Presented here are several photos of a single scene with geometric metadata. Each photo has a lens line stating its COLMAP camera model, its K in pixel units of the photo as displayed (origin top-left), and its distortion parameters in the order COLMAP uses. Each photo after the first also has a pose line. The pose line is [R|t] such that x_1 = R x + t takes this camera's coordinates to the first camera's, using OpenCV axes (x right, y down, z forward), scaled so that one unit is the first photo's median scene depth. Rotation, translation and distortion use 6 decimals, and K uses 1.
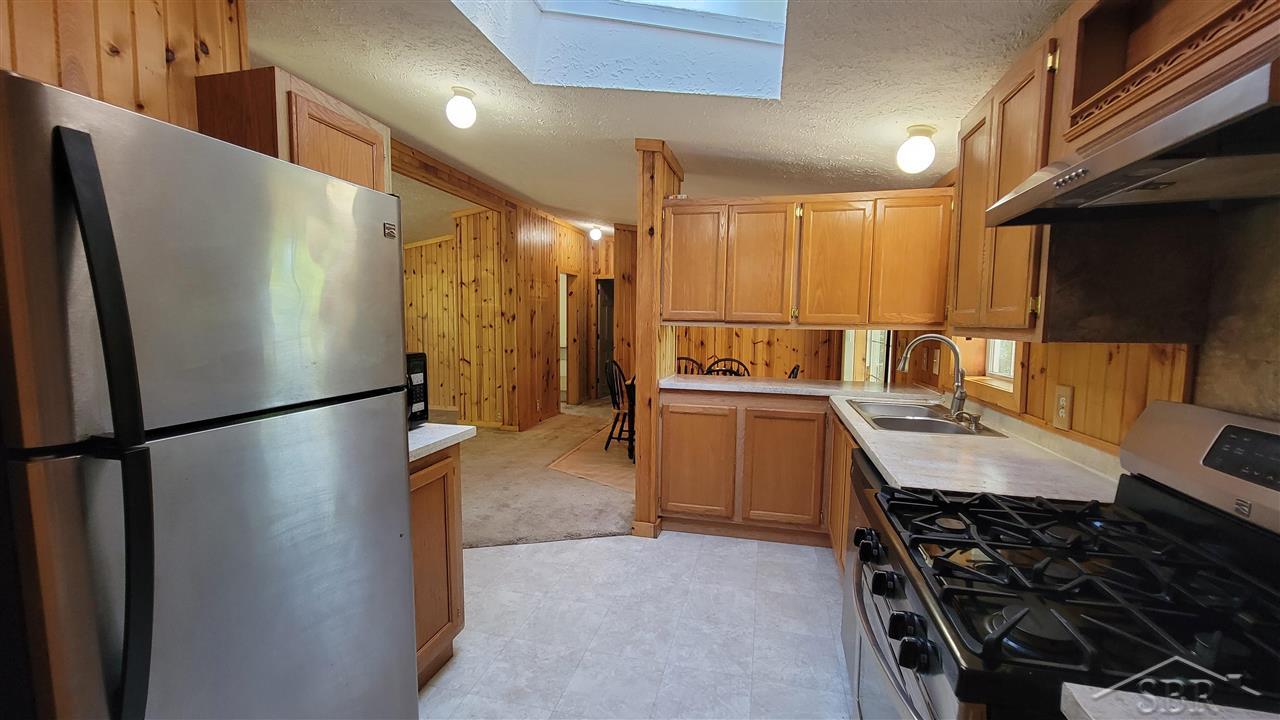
lens RADIAL K [[498.7, 0, 640.9], [0, 498.7, 359.1], [0, 0, 1]] dist [-0.003782, -0.000263]
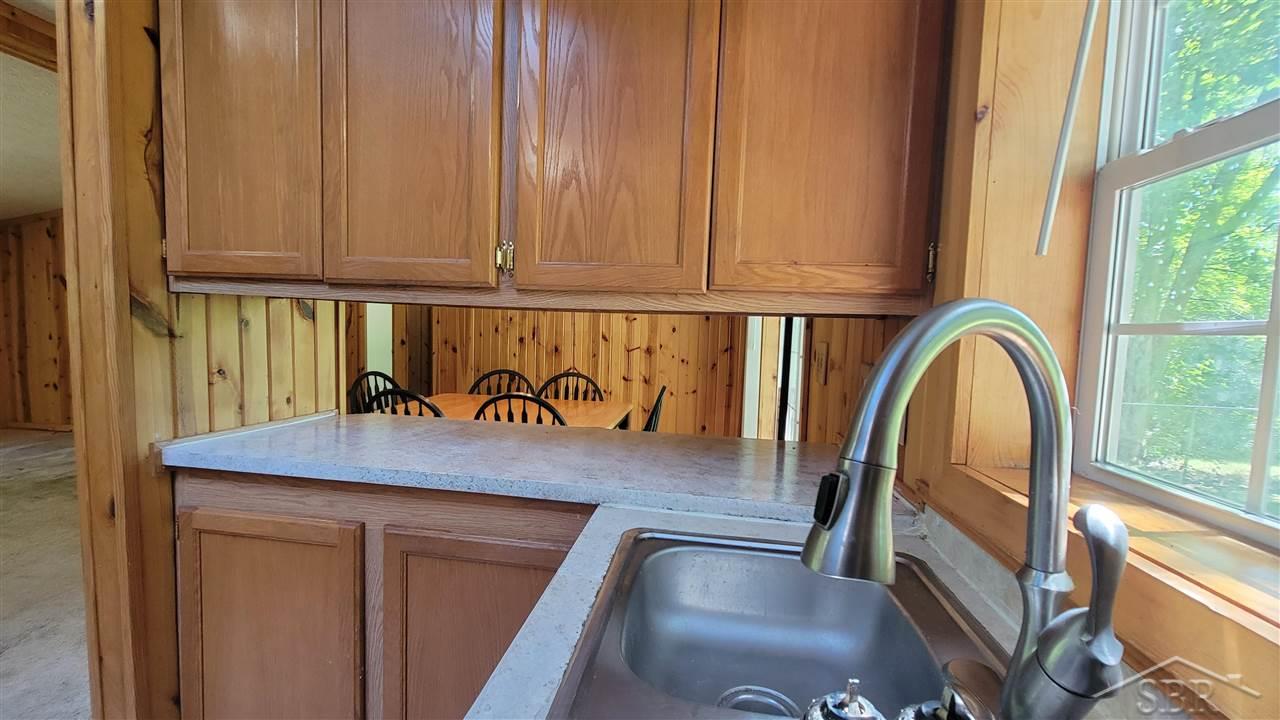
lens RADIAL K [[498.7, 0, 639.2], [0, 498.7, 363.2], [0, 0, 1]] dist [-0.003782, -0.000263]
pose [[0.994669, 0.016187, 0.101844, 0.175987], [-0.015520, 0.999853, -0.007340, -0.009528], [-0.101948, 0.005720, 0.994773, 0.313264]]
